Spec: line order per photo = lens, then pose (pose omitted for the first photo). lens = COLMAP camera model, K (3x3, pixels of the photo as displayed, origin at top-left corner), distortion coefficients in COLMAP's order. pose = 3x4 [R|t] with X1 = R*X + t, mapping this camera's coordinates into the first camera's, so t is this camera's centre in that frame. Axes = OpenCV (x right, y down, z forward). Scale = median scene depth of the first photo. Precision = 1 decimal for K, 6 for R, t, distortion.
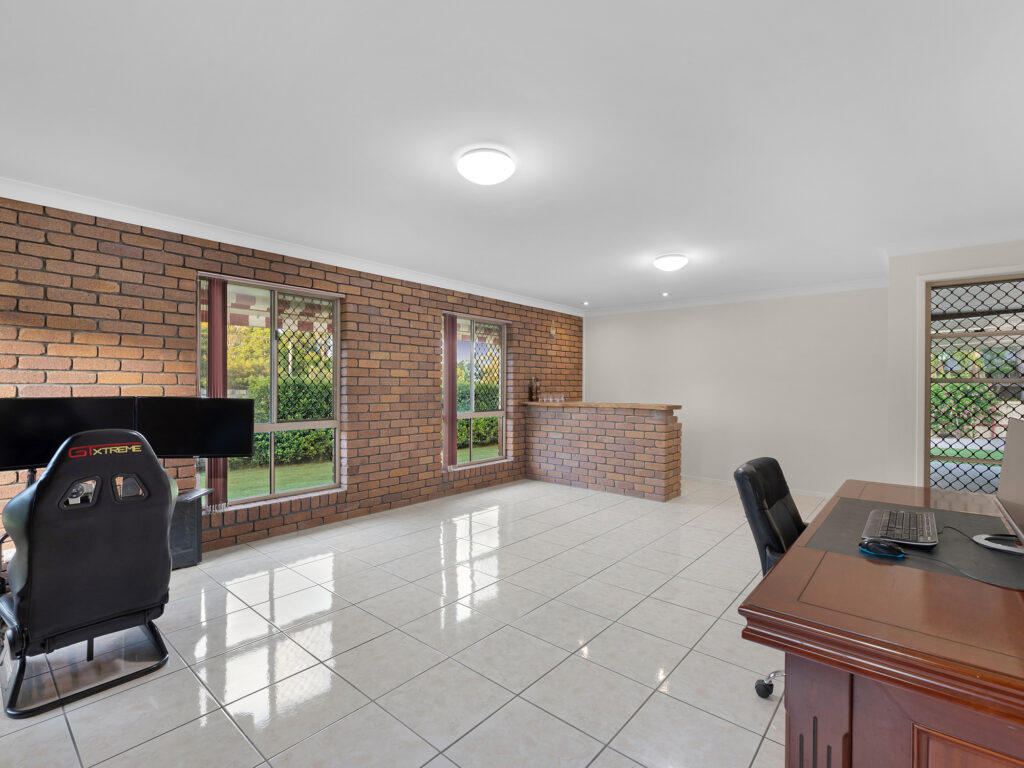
lens RADIAL K [[467.6, 0, 507.7], [0, 467.6, 383.4], [0, 0, 1]] dist [-0.006144, -0.001238]
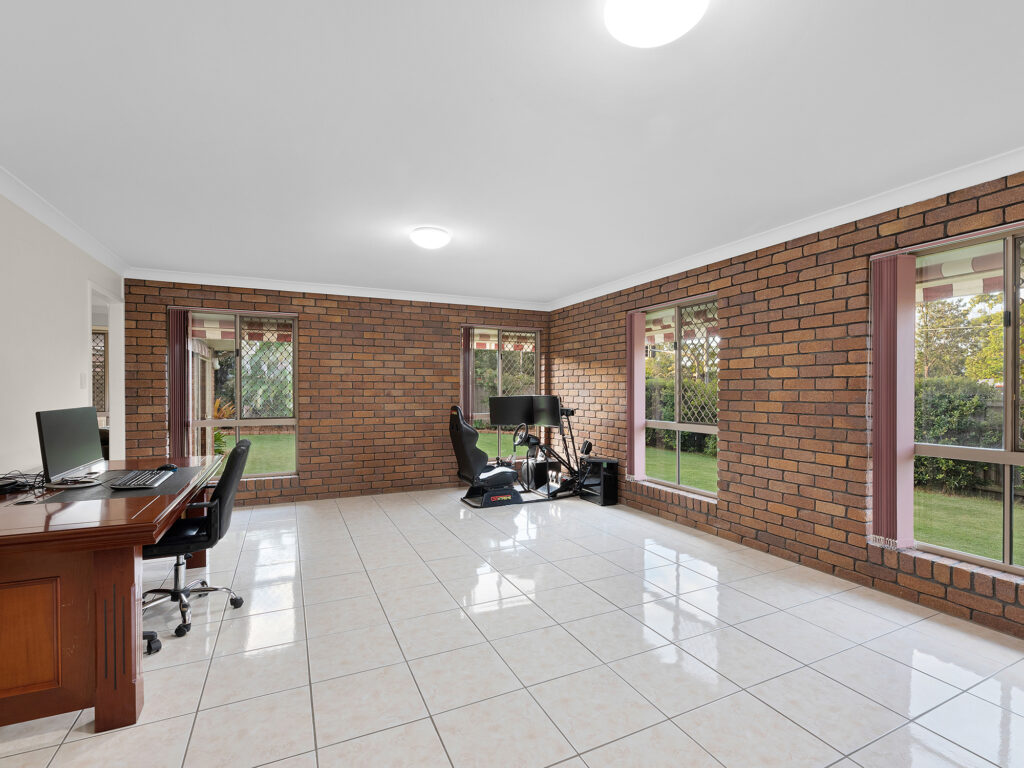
lens RADIAL K [[479.5, 0, 512.2], [0, 479.5, 395.2], [0, 0, 1]] dist [-0.003397, -0.000312]
pose [[-0.395925, -0.003365, -0.918277, 0.622407], [-0.007380, 0.999973, -0.000482, 0.017104], [0.918253, 0.006586, -0.395939, 0.921054]]
